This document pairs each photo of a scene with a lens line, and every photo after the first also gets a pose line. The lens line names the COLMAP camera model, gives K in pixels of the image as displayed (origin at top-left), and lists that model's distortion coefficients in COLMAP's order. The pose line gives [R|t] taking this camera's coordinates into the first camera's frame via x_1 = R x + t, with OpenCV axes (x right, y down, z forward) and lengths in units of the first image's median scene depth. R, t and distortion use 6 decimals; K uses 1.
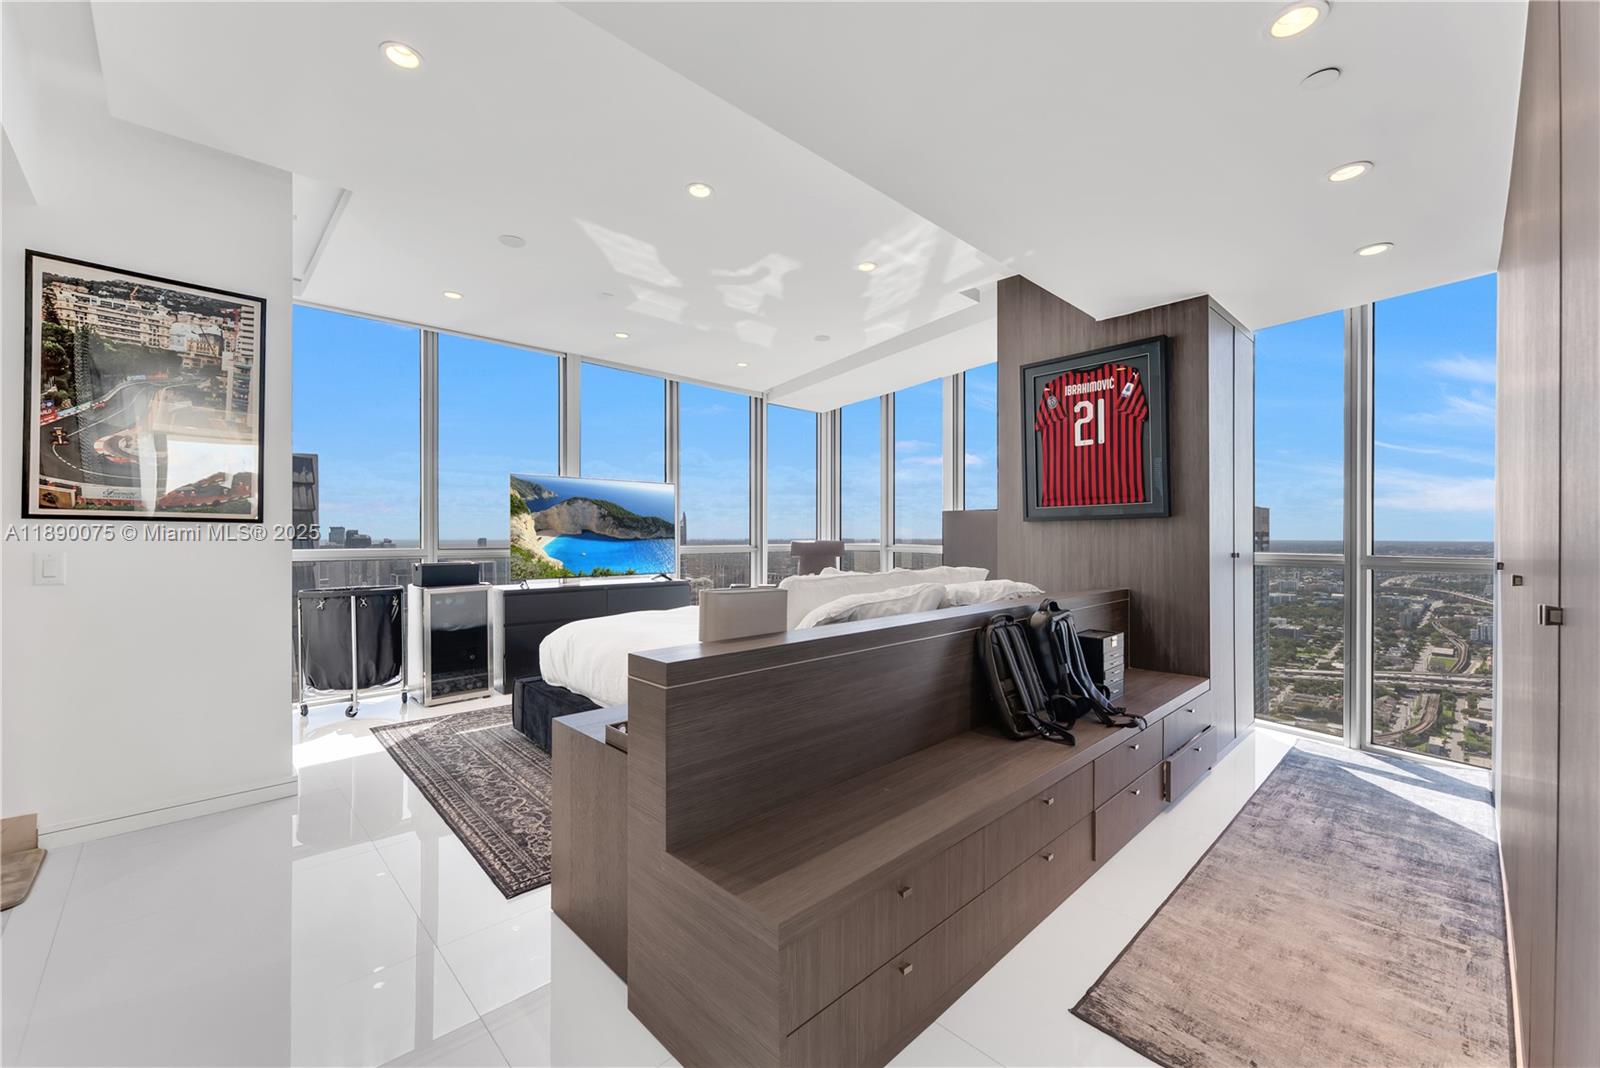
lens RADIAL K [[647.7, 0, 802.4], [0, 647.7, 536.8], [0, 0, 1]] dist [-0.000238, 0.000021]
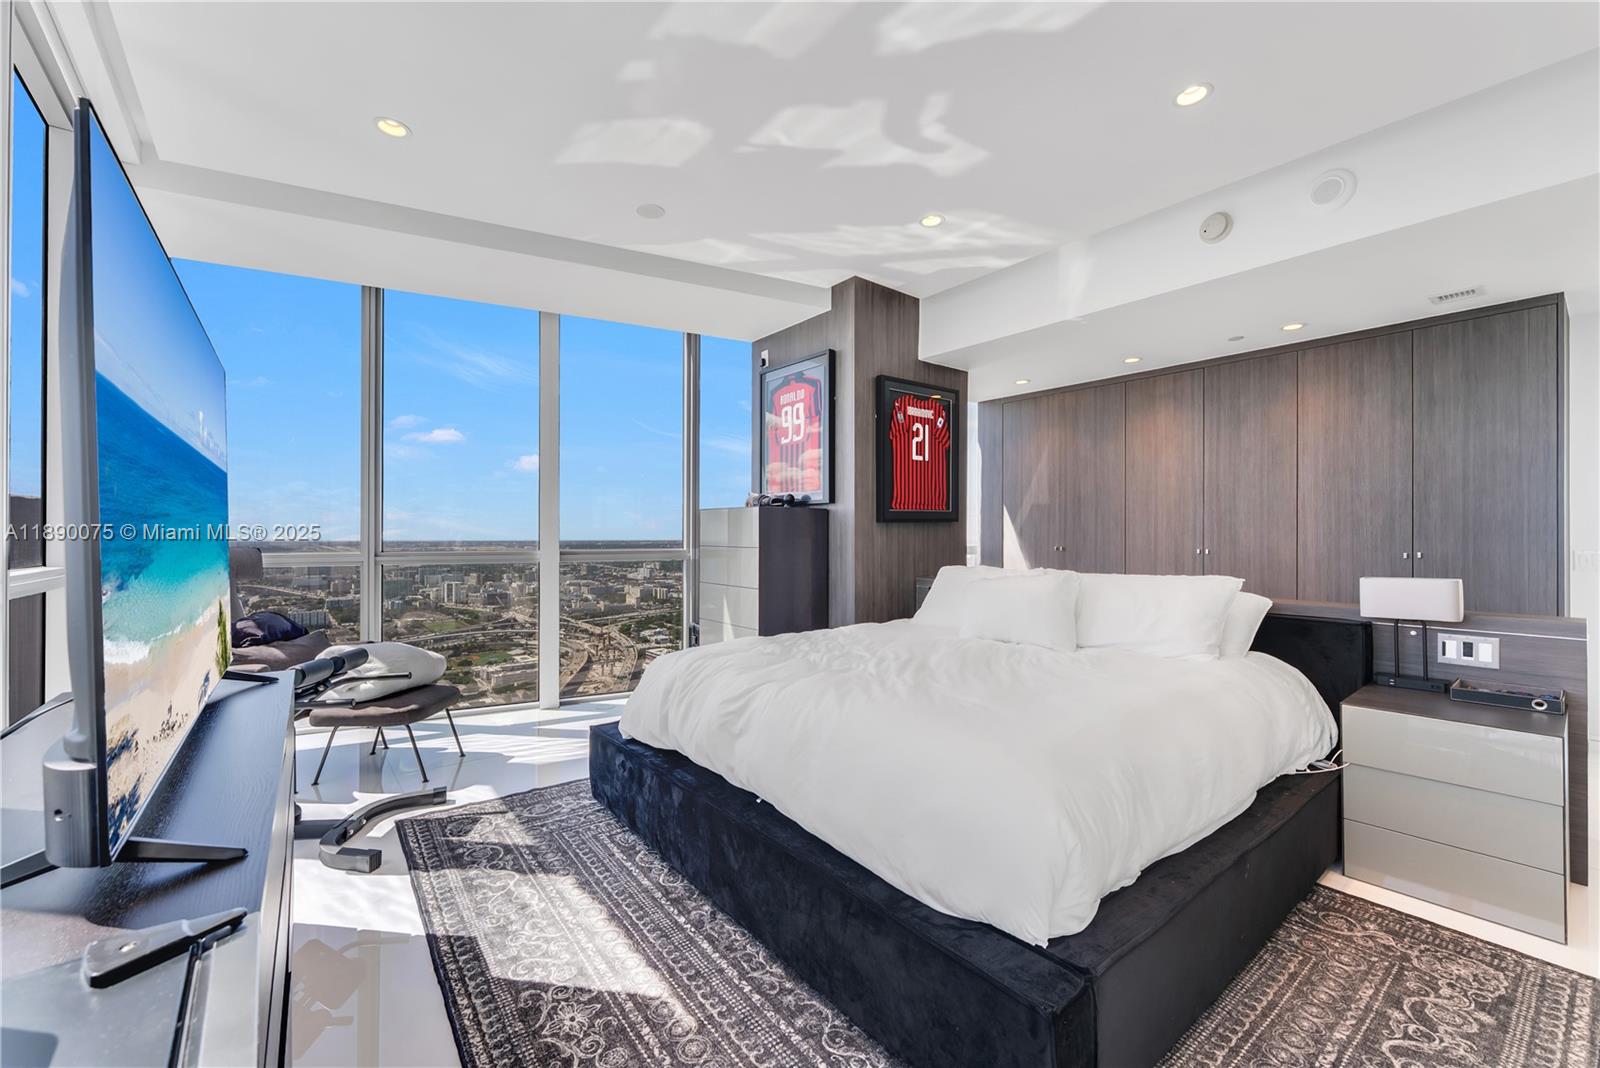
lens RADIAL K [[647.7, 0, 802.4], [0, 647.7, 536.8], [0, 0, 1]] dist [-0.000238, 0.000021]
pose [[0.081167, -0.005232, 0.996687, -0.769271], [0.003989, 0.999980, 0.004924, -0.006720], [-0.996693, 0.003576, 0.081187, 1.112103]]
